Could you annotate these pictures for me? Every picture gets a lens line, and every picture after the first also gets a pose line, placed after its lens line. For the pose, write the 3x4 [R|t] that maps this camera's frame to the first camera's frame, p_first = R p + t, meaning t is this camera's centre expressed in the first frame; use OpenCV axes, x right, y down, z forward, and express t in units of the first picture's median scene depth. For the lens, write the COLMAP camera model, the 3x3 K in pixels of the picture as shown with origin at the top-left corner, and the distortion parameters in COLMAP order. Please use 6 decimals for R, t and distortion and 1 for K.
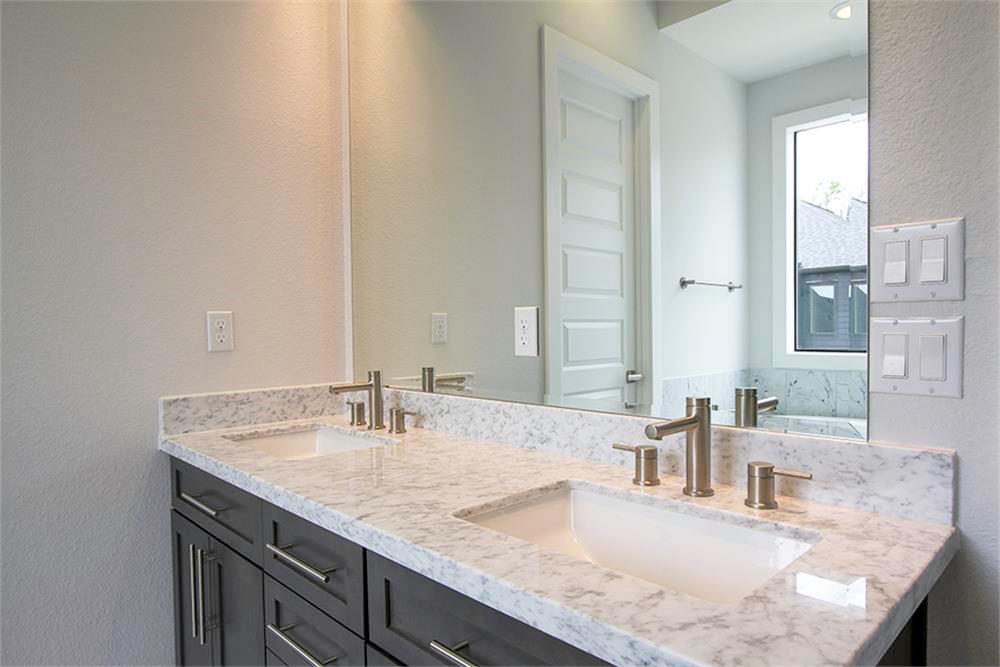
lens RADIAL K [[615.2, 0, 500.0], [0, 615.2, 333.5], [0, 0, 1]] dist [-0.004312, -0.000364]
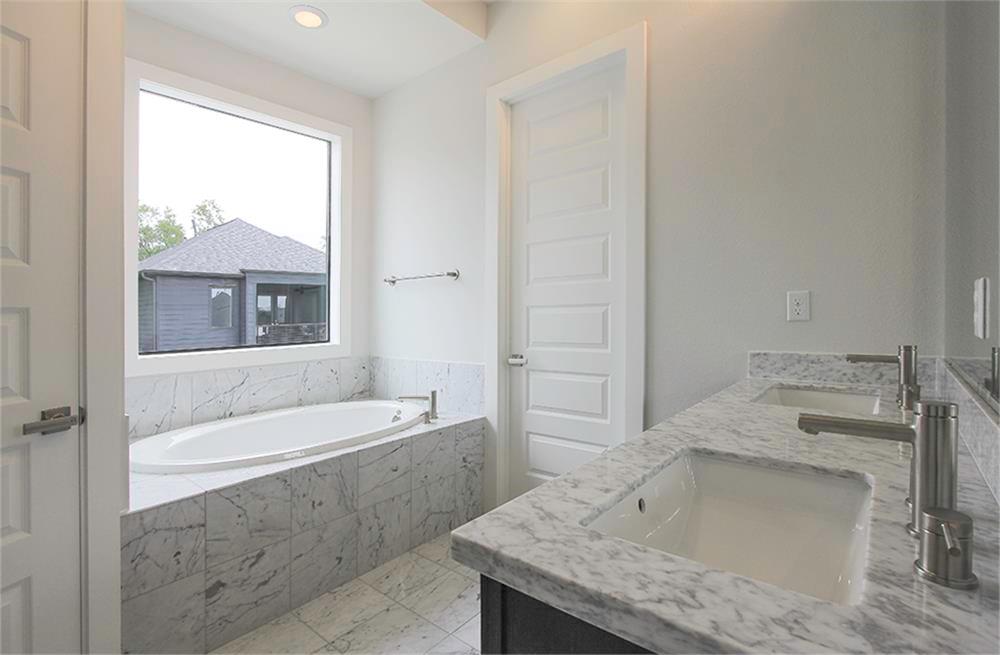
lens RADIAL K [[469.1, 0, 500.0], [0, 469.1, 327.5], [0, 0, 1]] dist [-0.000670, 0.000214]
pose [[0.106783, 0.043240, -0.993342, 0.507671], [0.009059, 0.998970, 0.044459, -0.007938], [0.994241, -0.013747, 0.106282, 0.280901]]
